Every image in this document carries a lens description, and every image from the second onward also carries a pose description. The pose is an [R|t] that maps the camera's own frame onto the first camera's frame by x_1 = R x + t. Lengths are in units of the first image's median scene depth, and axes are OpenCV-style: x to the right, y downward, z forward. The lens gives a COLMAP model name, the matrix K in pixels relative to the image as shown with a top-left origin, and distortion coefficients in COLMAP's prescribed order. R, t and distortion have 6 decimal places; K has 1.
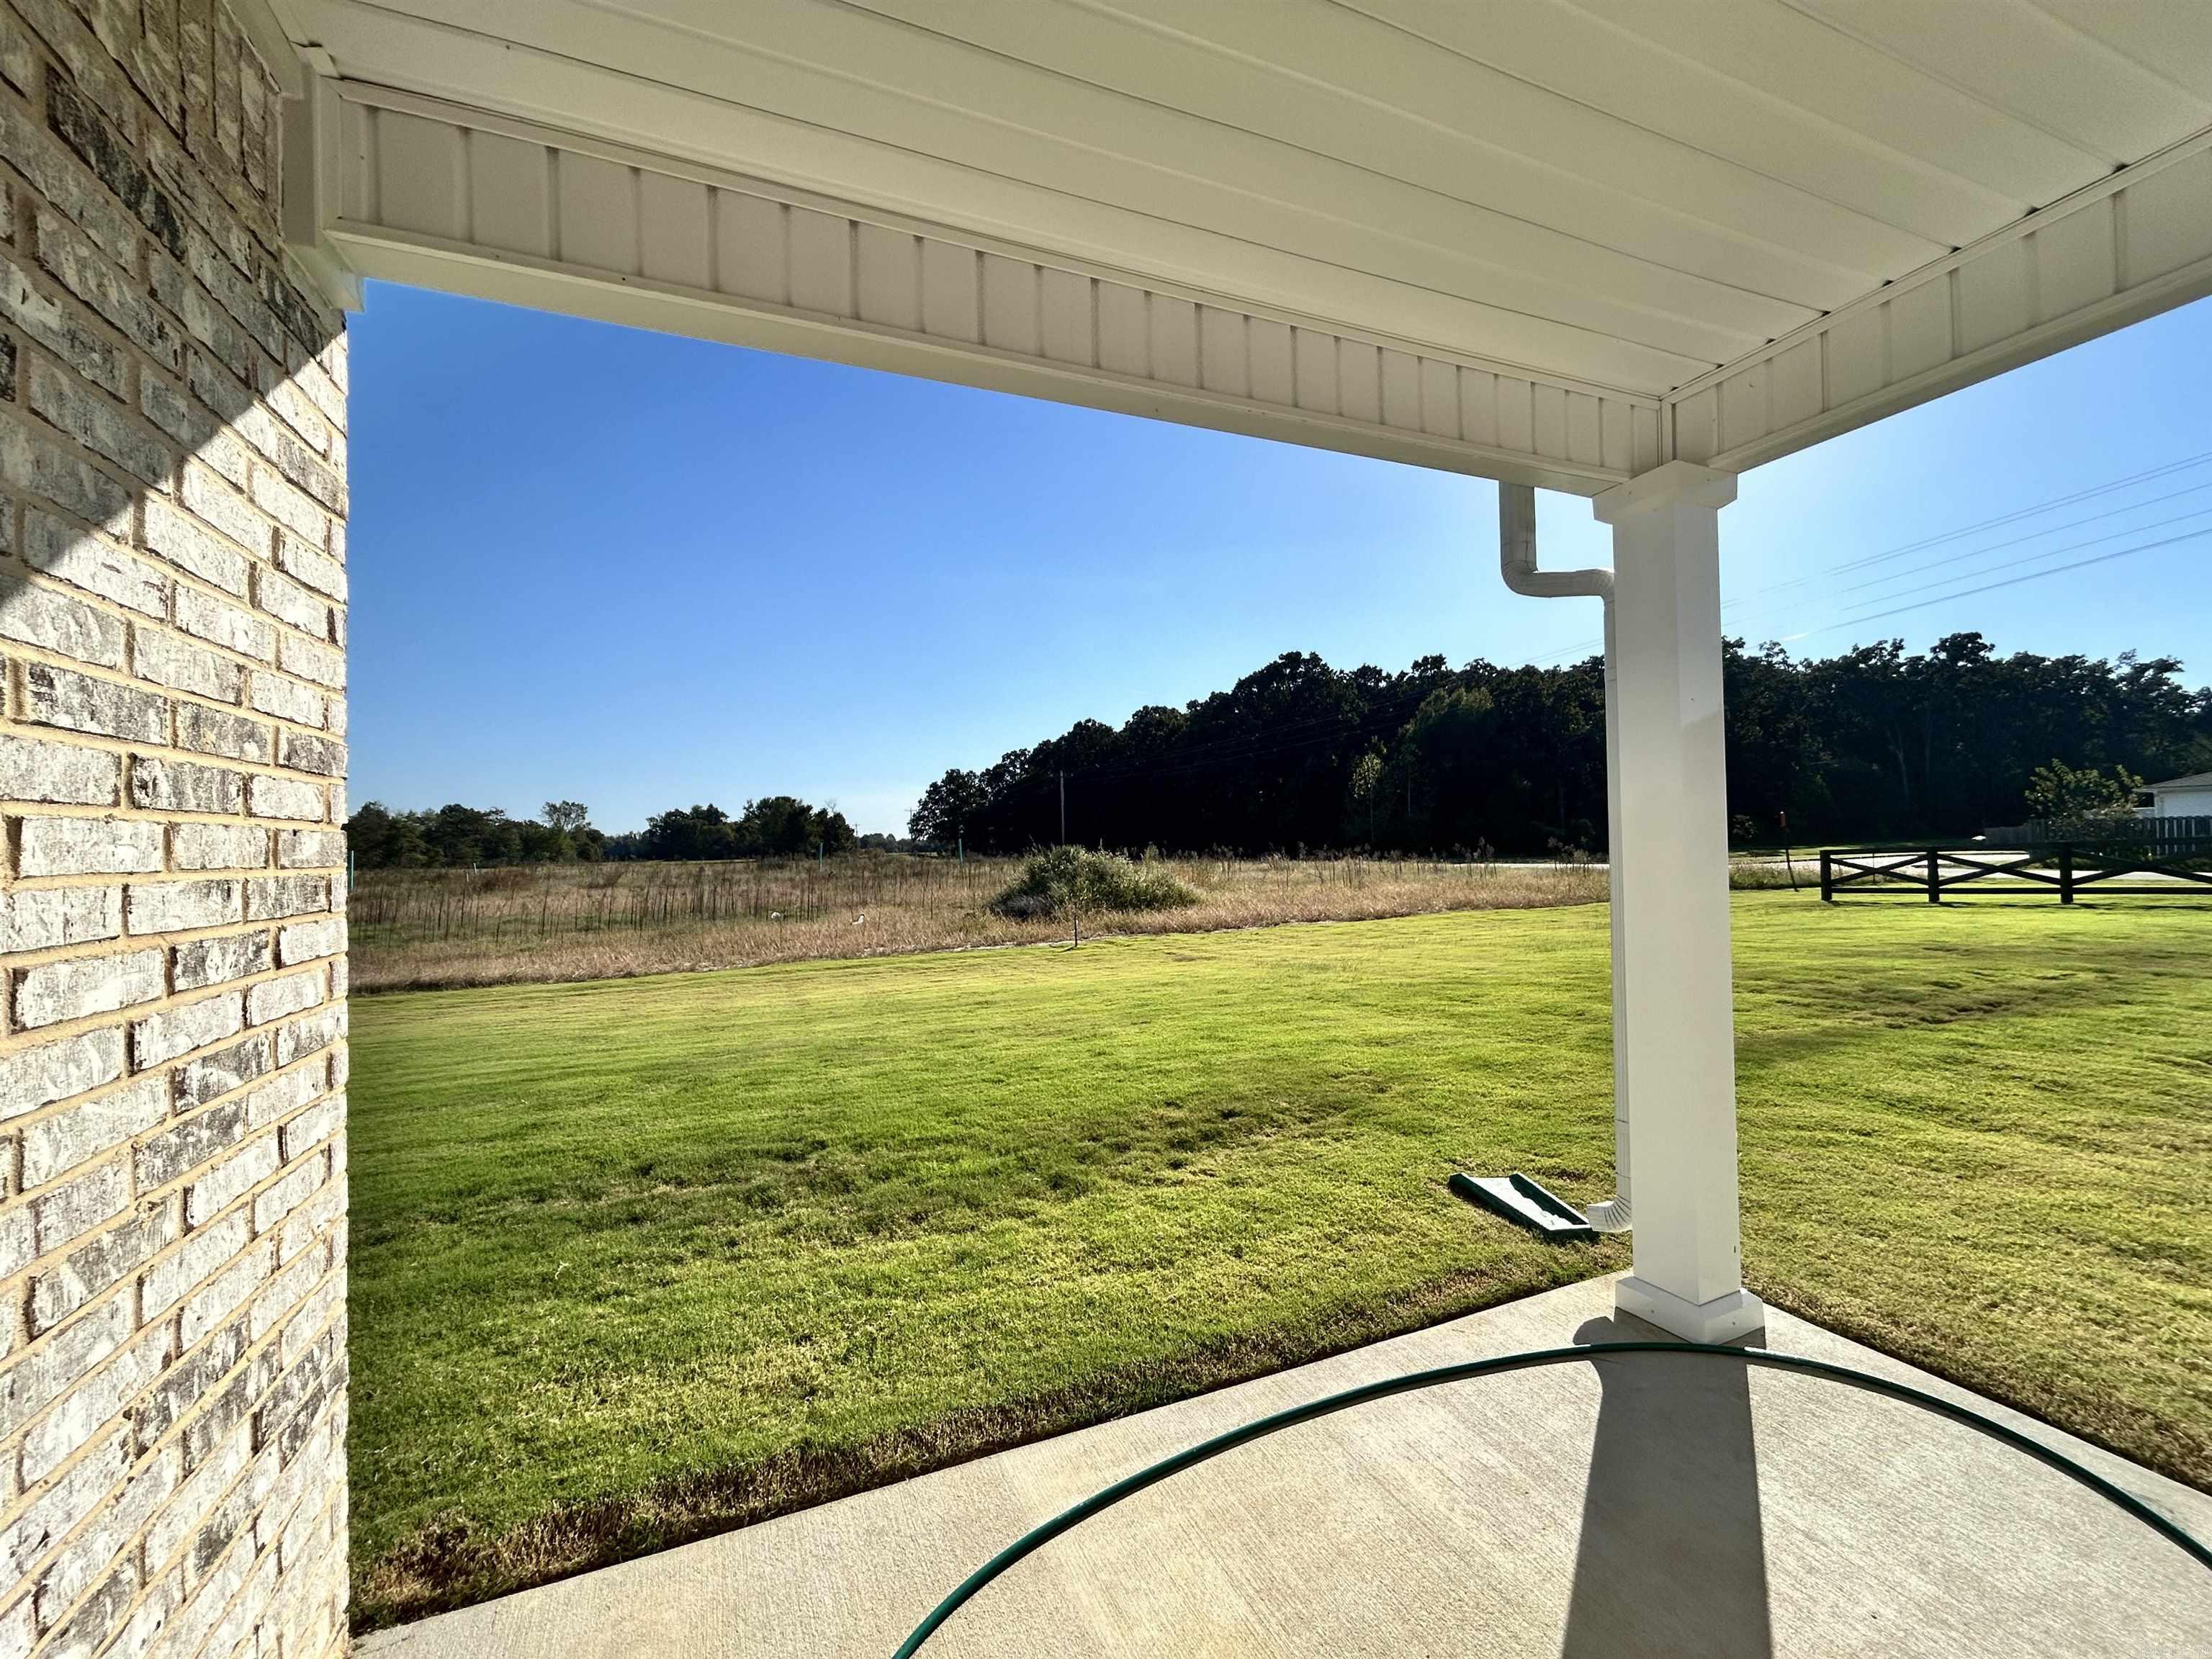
lens RADIAL K [[896.4, 0, 1097.7], [0, 896.4, 831.5], [0, 0, 1]] dist [-0.000851, 0.000644]
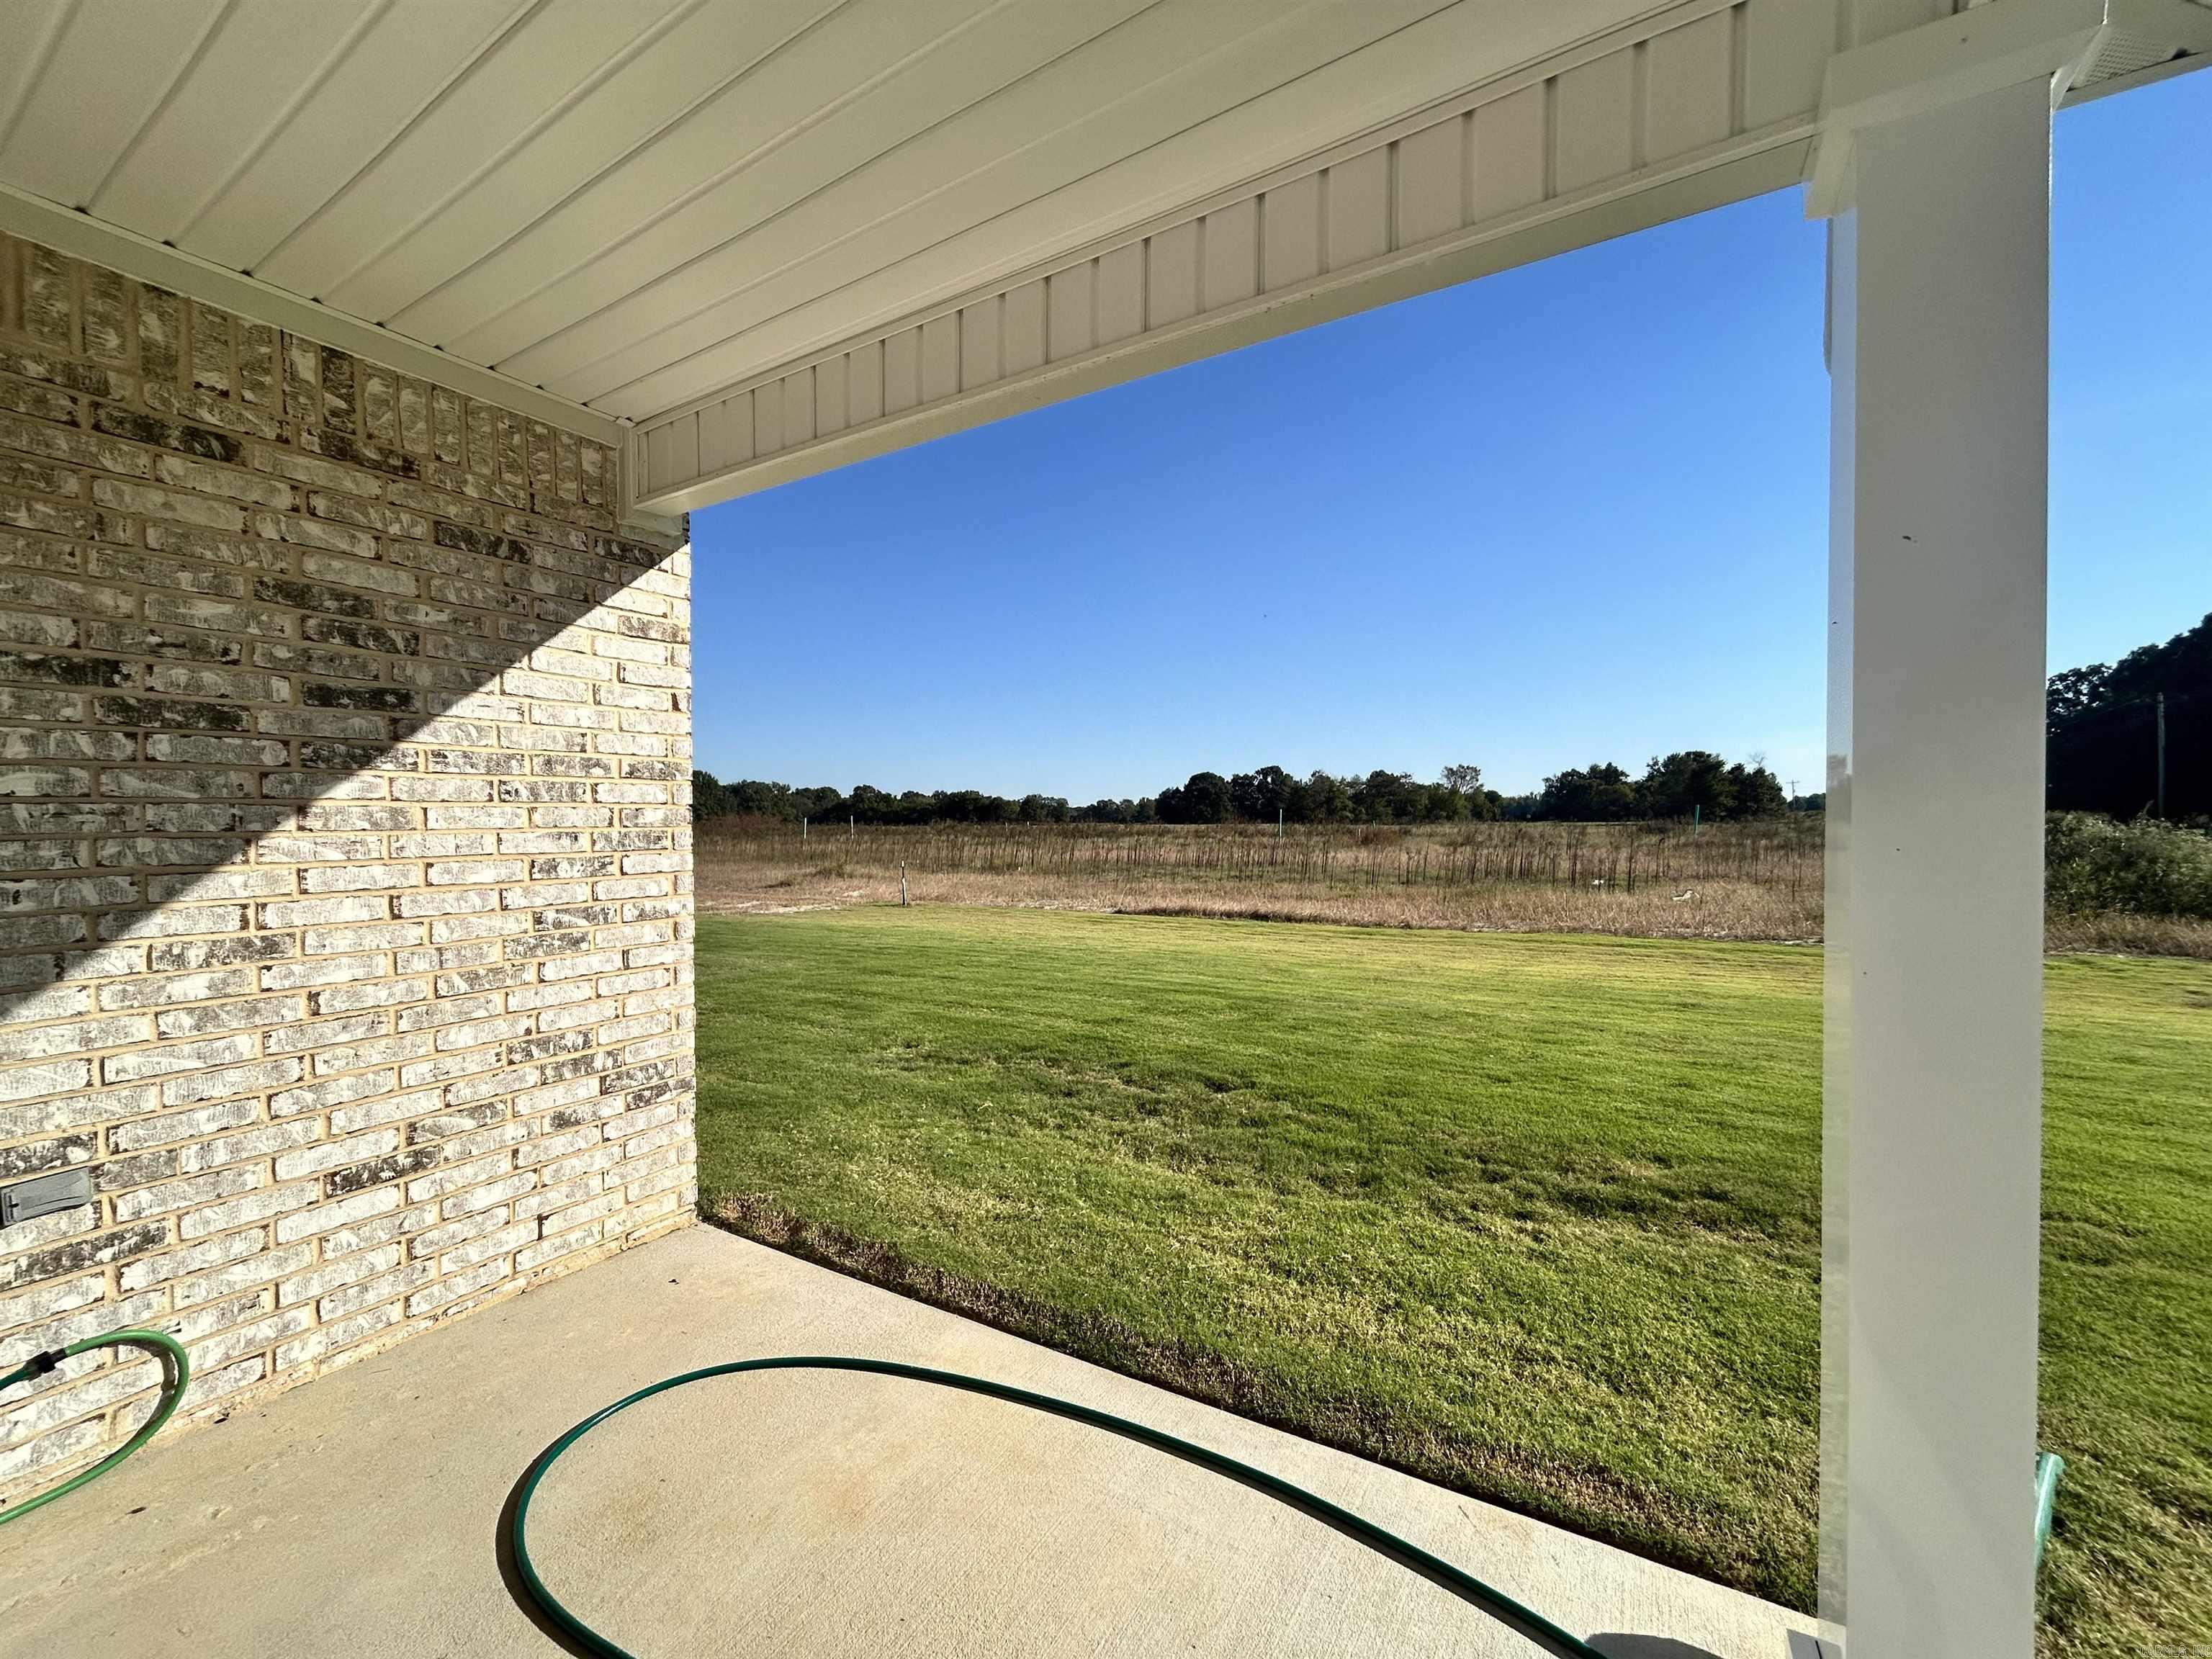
lens RADIAL K [[896.4, 0, 1109.8], [0, 896.4, 829.0], [0, 0, 1]] dist [-0.000851, 0.000644]
pose [[0.598055, 0.025665, -0.801044, 0.540145], [0.007545, 0.999263, 0.037649, -0.009040], [0.801420, -0.028560, 0.597420, 0.249331]]
